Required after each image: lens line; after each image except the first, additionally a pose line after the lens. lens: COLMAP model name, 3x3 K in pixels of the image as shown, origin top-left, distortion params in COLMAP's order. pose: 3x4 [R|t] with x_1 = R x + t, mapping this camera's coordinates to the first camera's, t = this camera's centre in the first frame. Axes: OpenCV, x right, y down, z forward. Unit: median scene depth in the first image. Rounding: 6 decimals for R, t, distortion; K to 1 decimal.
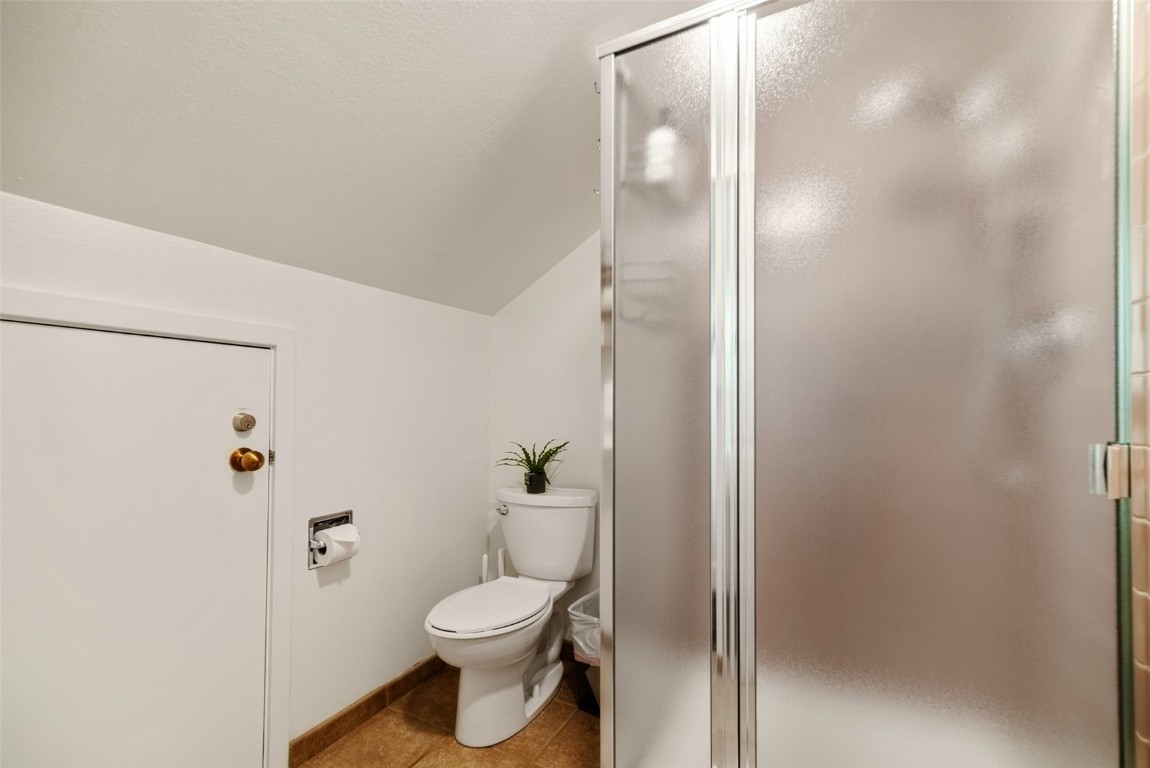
lens RADIAL K [[509.5, 0, 575.0], [0, 509.5, 384.0], [0, 0, 1]] dist [0.012104, 0.000298]
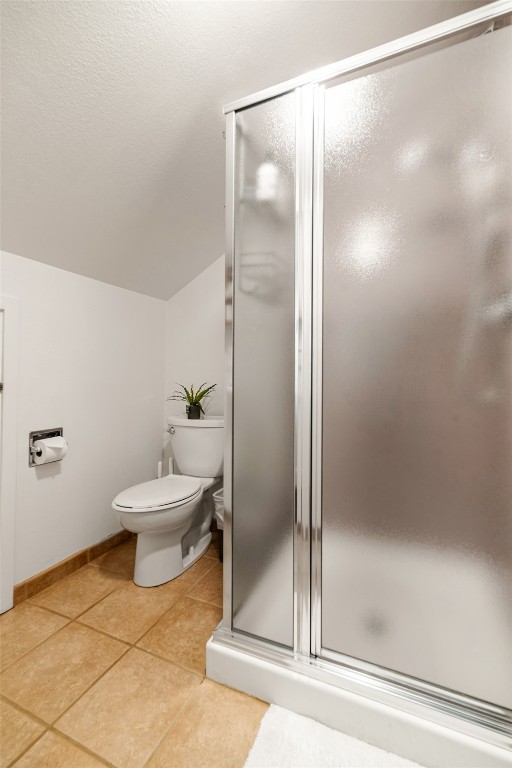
lens RADIAL K [[340.2, 0, 256.9], [0, 340.2, 362.6], [0, 0, 1]] dist [0.012104, 0.000298]
pose [[0.998304, 0.007589, 0.057728, 0.057062], [-0.007740, 0.999967, 0.002387, 0.054241], [-0.057708, -0.002830, 0.998330, -0.001200]]
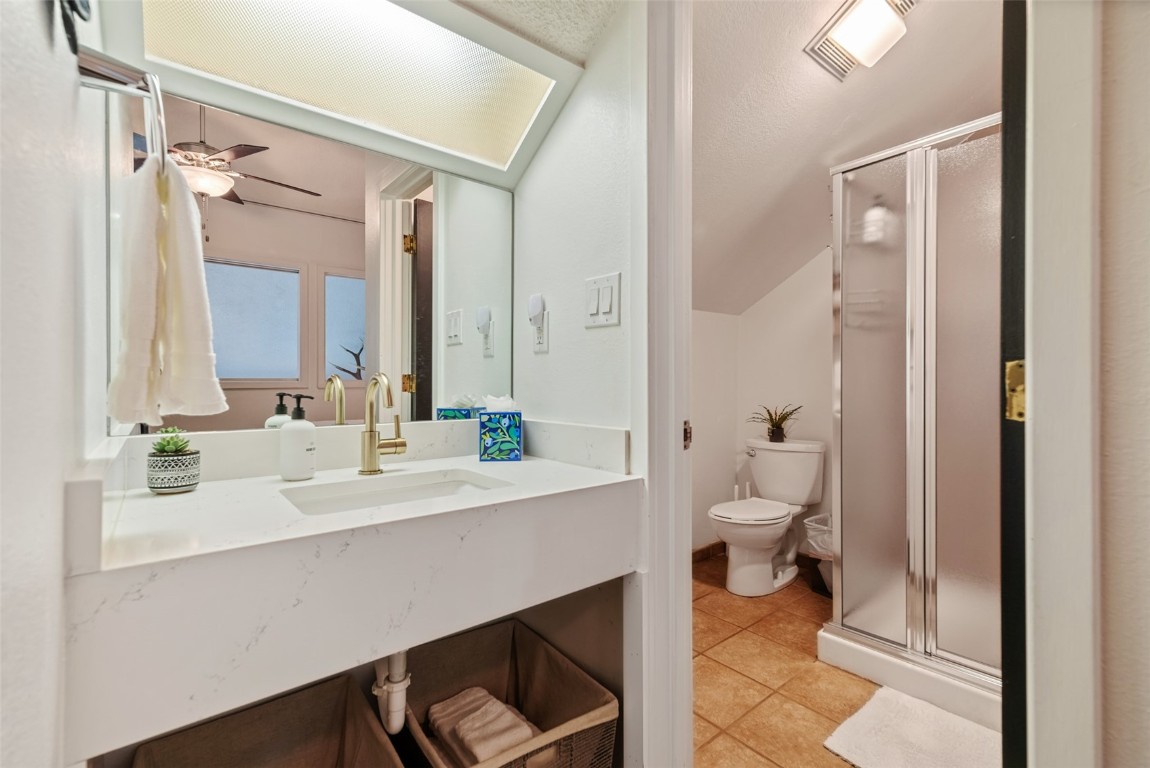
lens RADIAL K [[505.7, 0, 575.0], [0, 505.7, 384.0], [0, 0, 1]] dist [0.020680, -0.000090]
pose [[0.921022, -0.002994, -0.389498, -0.050750], [0.024417, 0.998448, 0.050062, -0.034475], [0.388744, -0.055618, 0.919666, -0.577782]]
